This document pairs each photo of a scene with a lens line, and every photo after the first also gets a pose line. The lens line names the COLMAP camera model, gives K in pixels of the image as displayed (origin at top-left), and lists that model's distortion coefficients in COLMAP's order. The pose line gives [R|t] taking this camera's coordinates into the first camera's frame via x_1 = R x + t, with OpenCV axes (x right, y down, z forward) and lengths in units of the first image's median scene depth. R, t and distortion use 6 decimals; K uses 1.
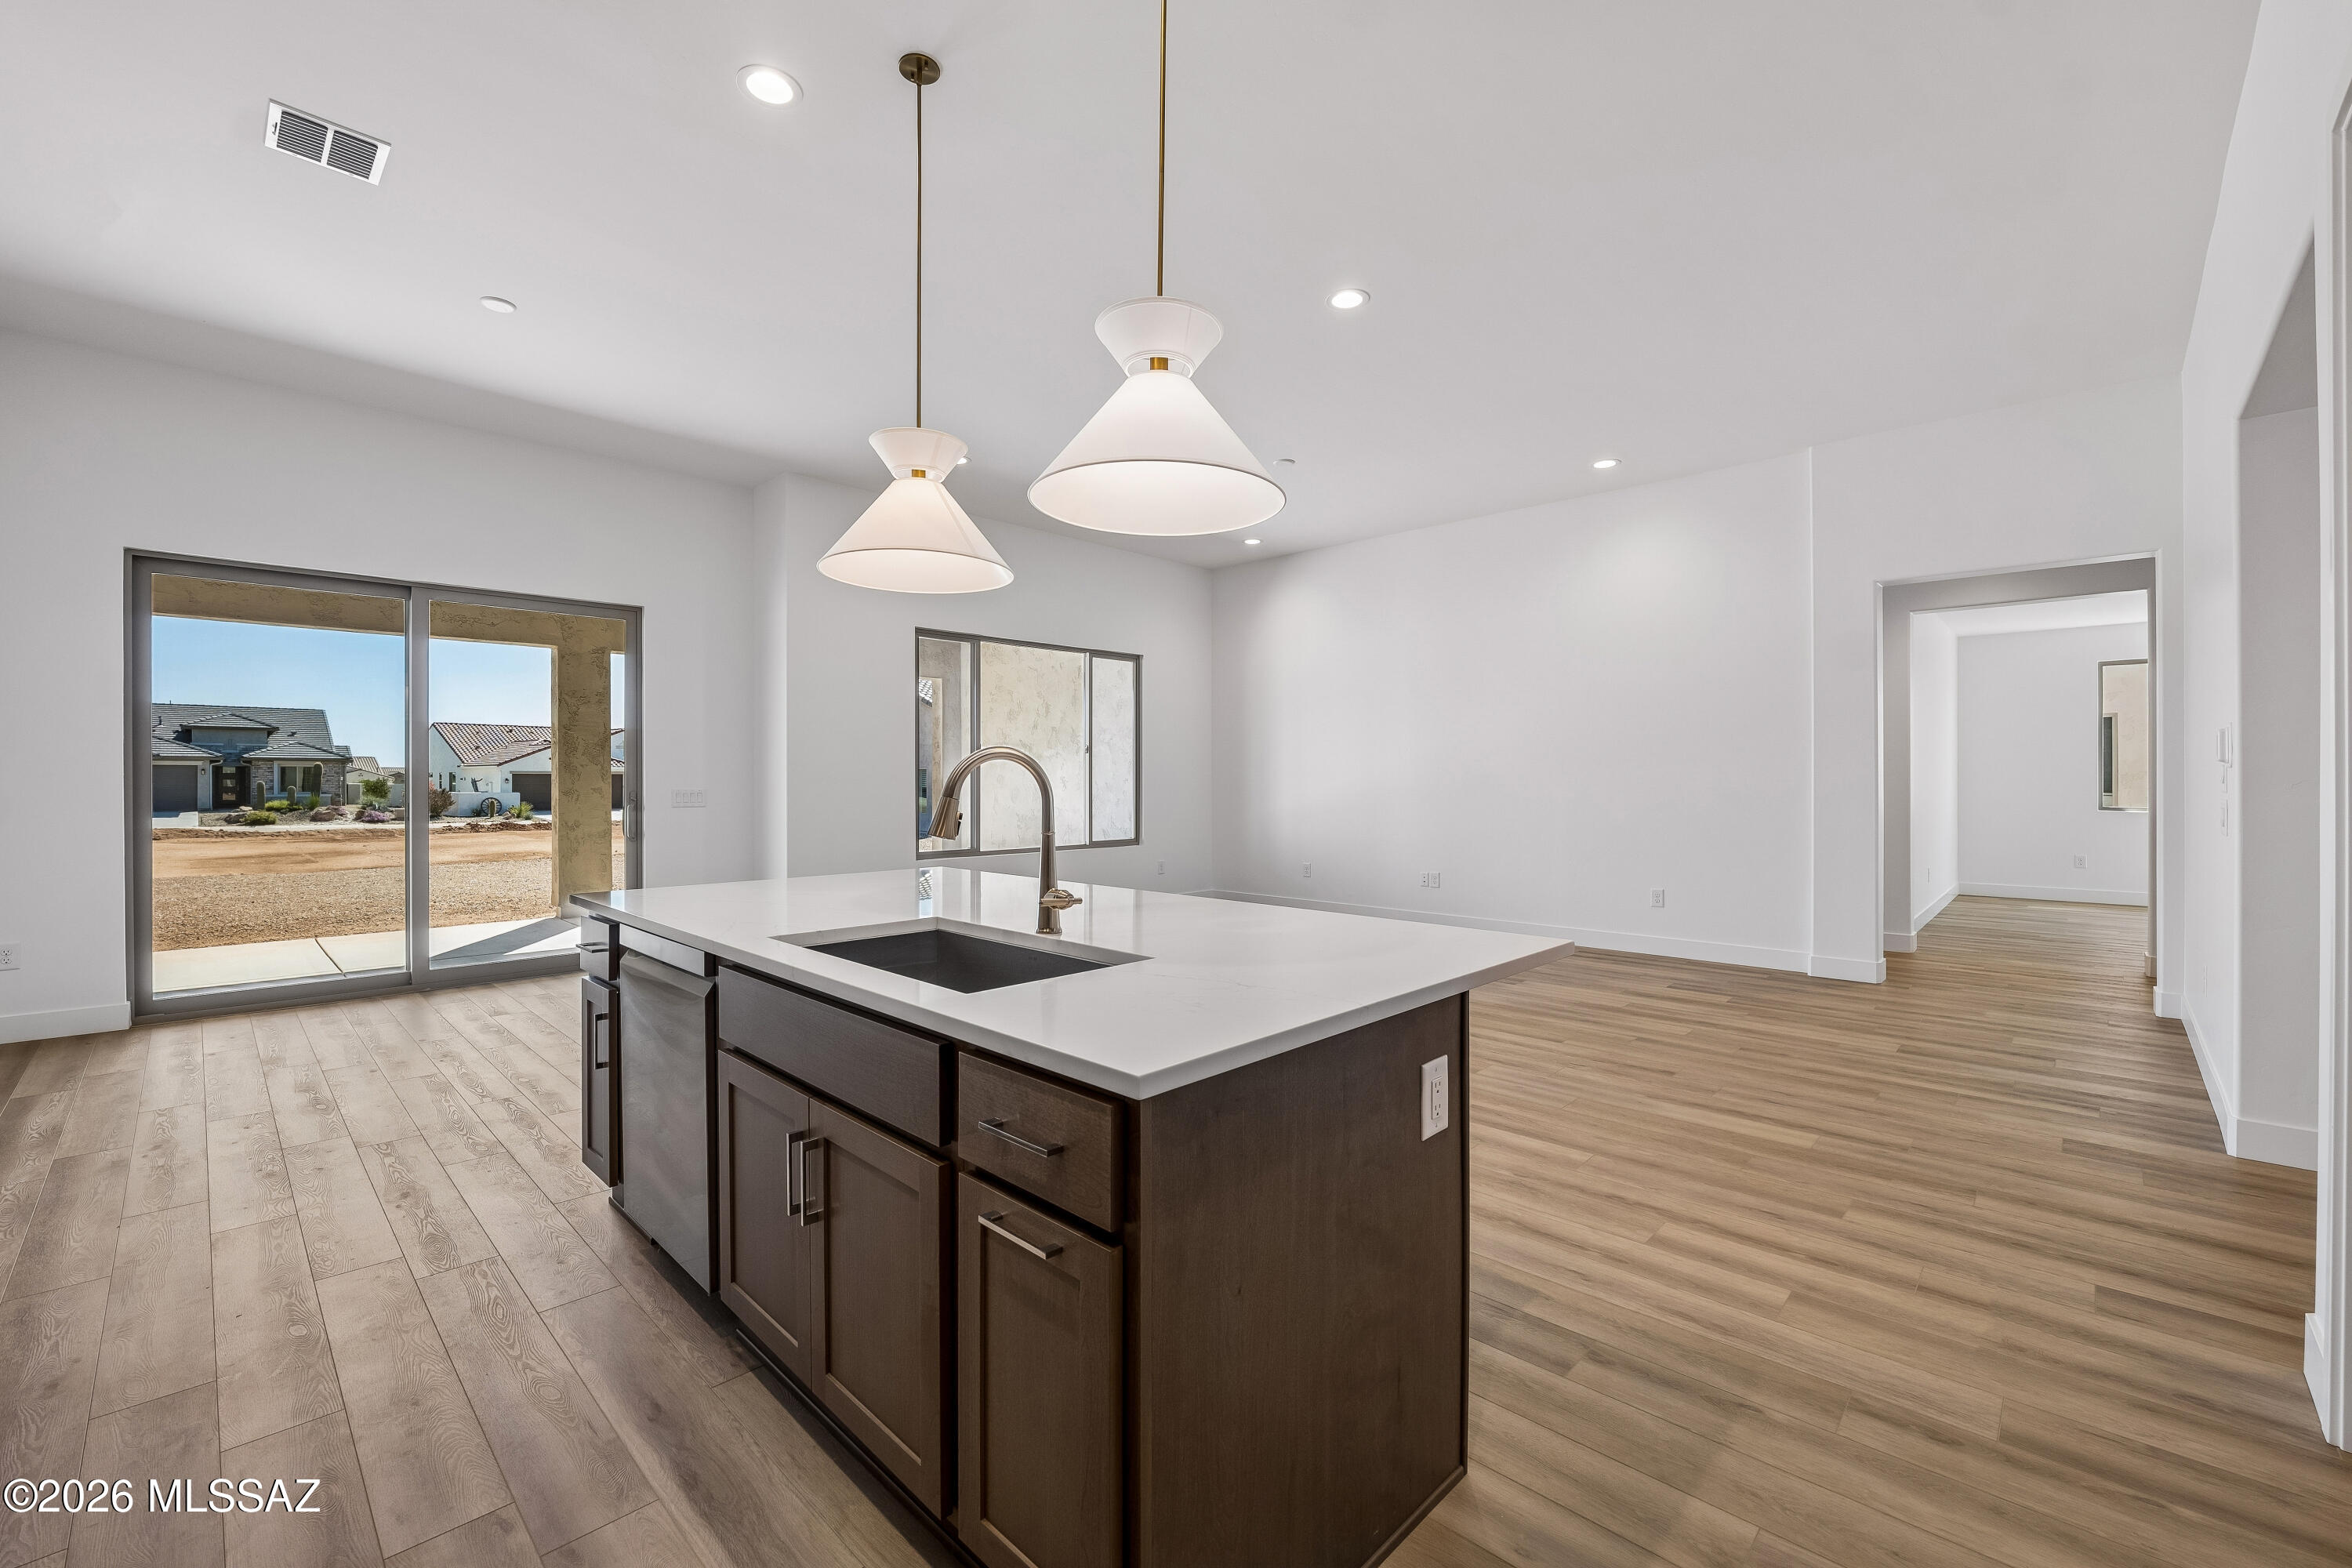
lens RADIAL K [[968.9, 0, 1183.2], [0, 968.9, 777.4], [0, 0, 1]] dist [-0.024619, 0.000176]
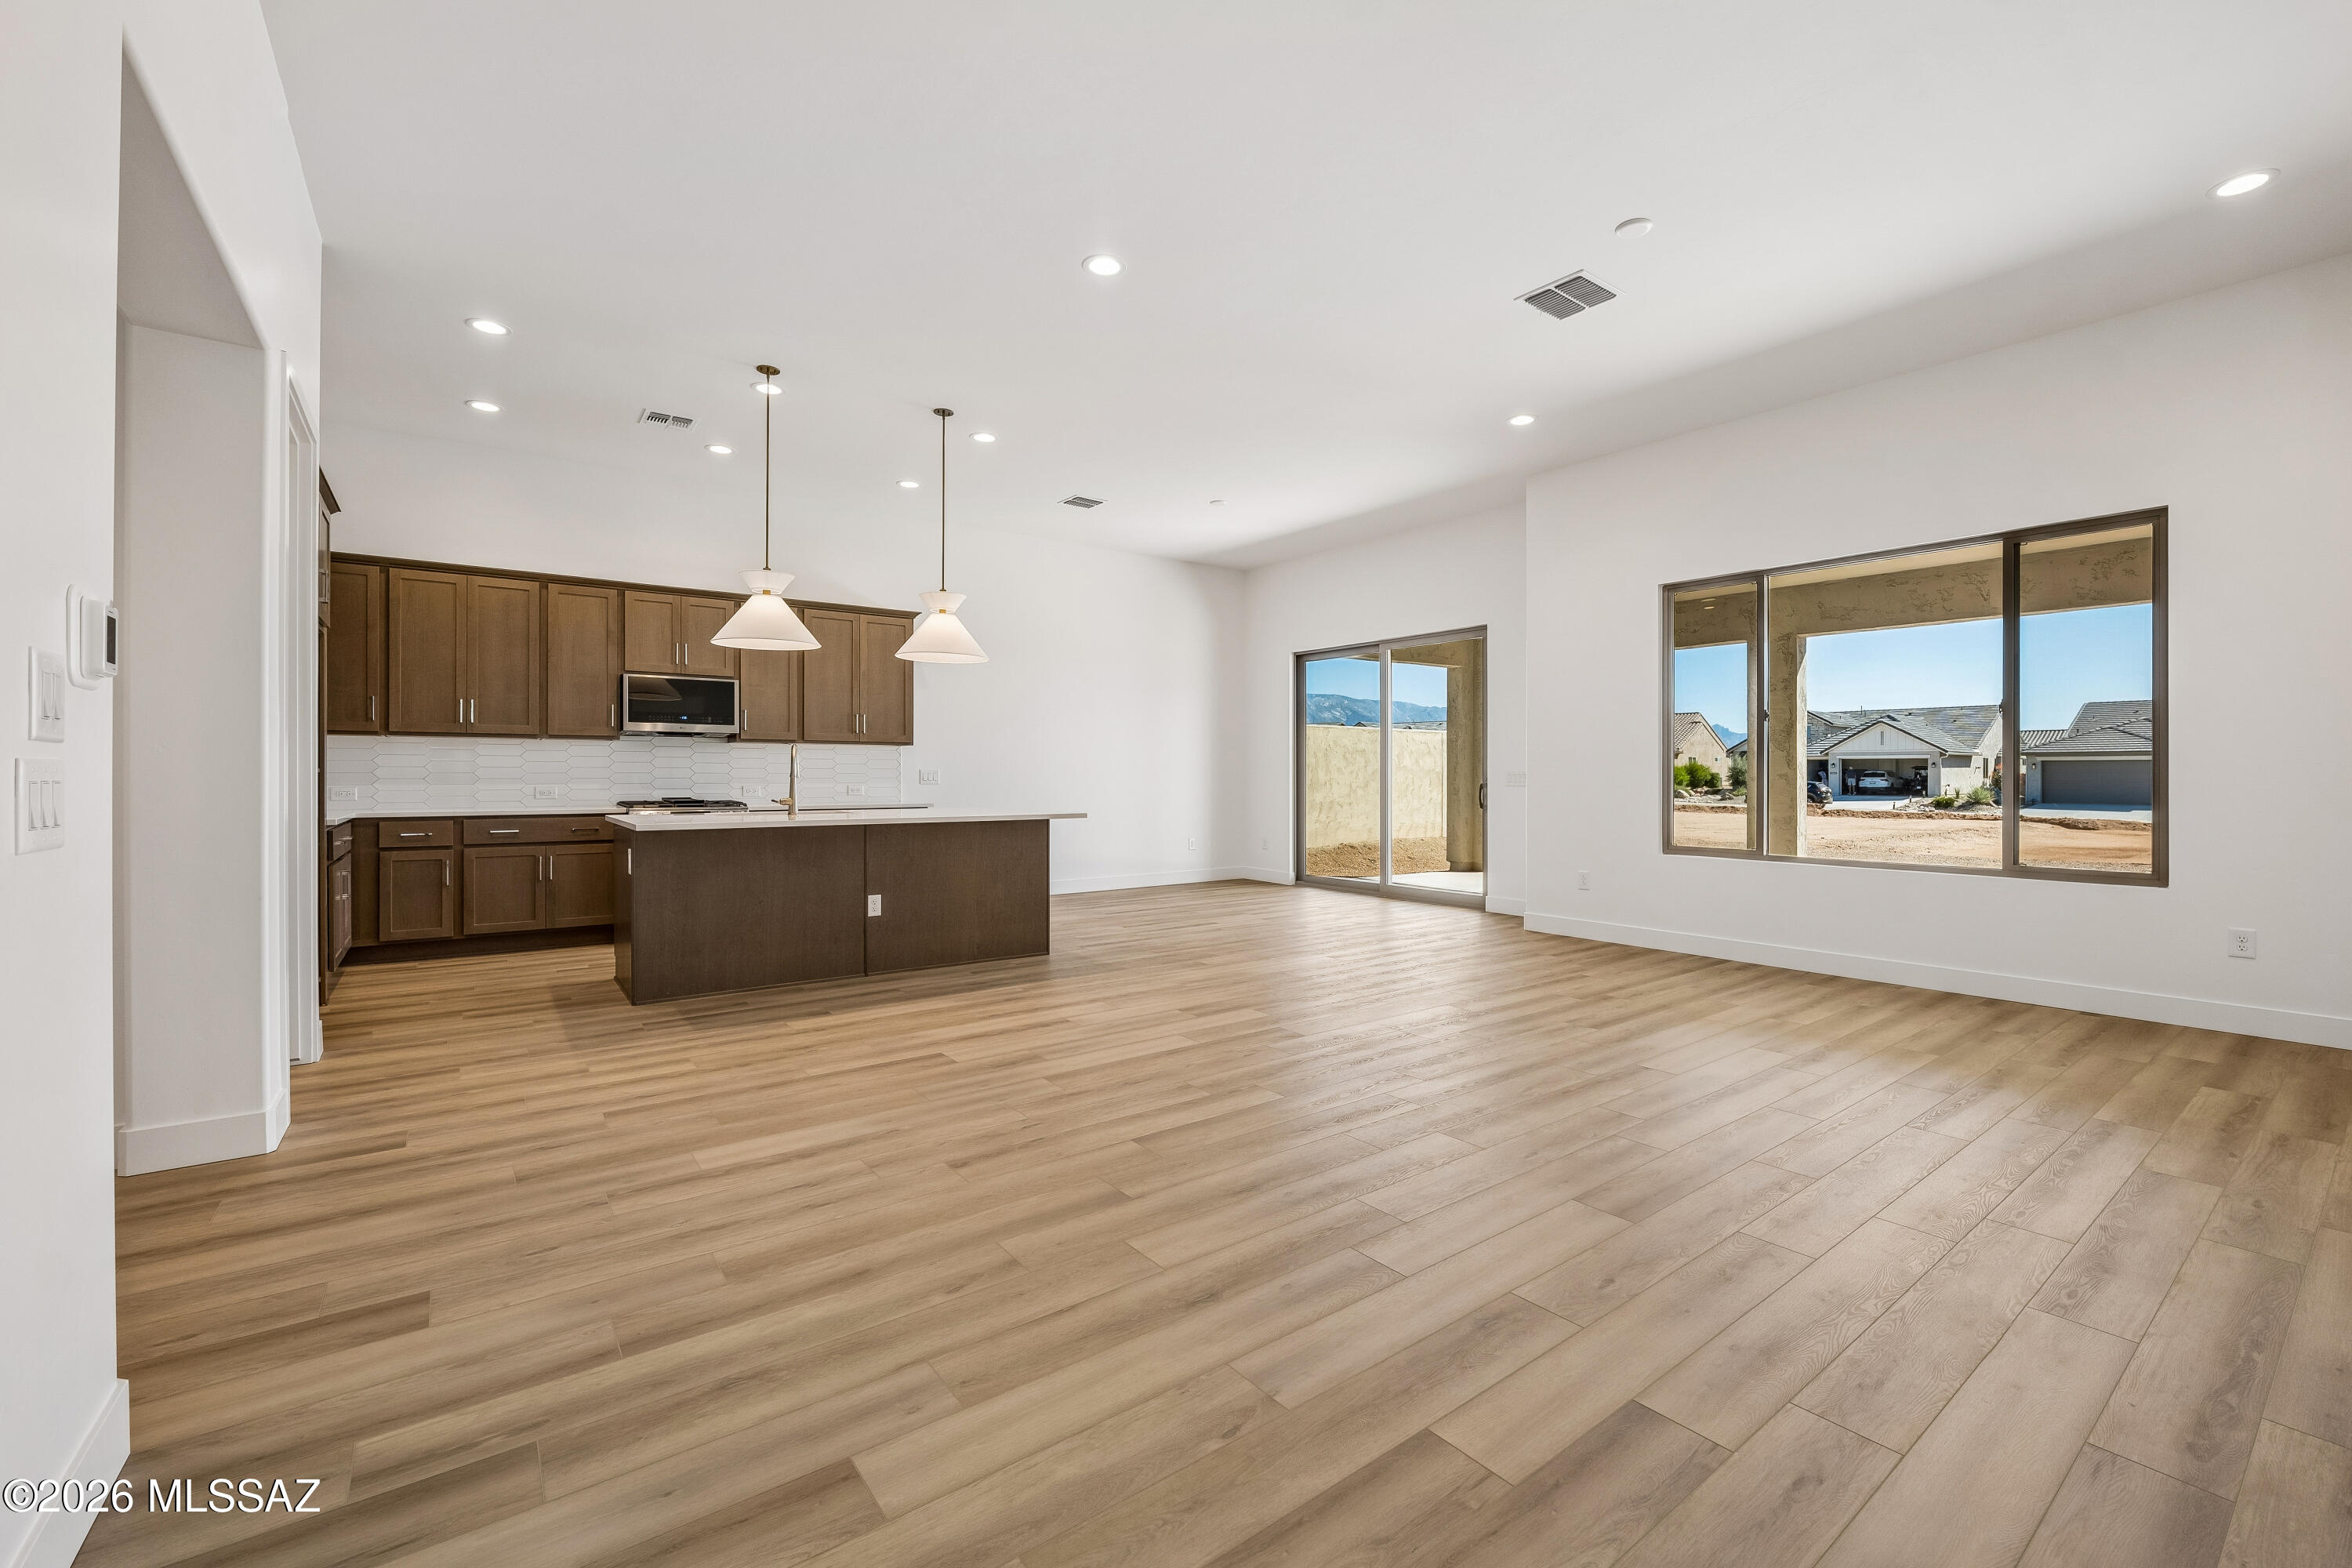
lens RADIAL K [[968.9, 0, 1183.2], [0, 968.9, 777.4], [0, 0, 1]] dist [-0.024619, 0.000176]
pose [[-0.164463, 0.006140, -0.986364, 1.394961], [-0.000117, 0.999980, 0.006244, 0.022672], [0.986383, 0.001142, -0.164459, 1.520102]]
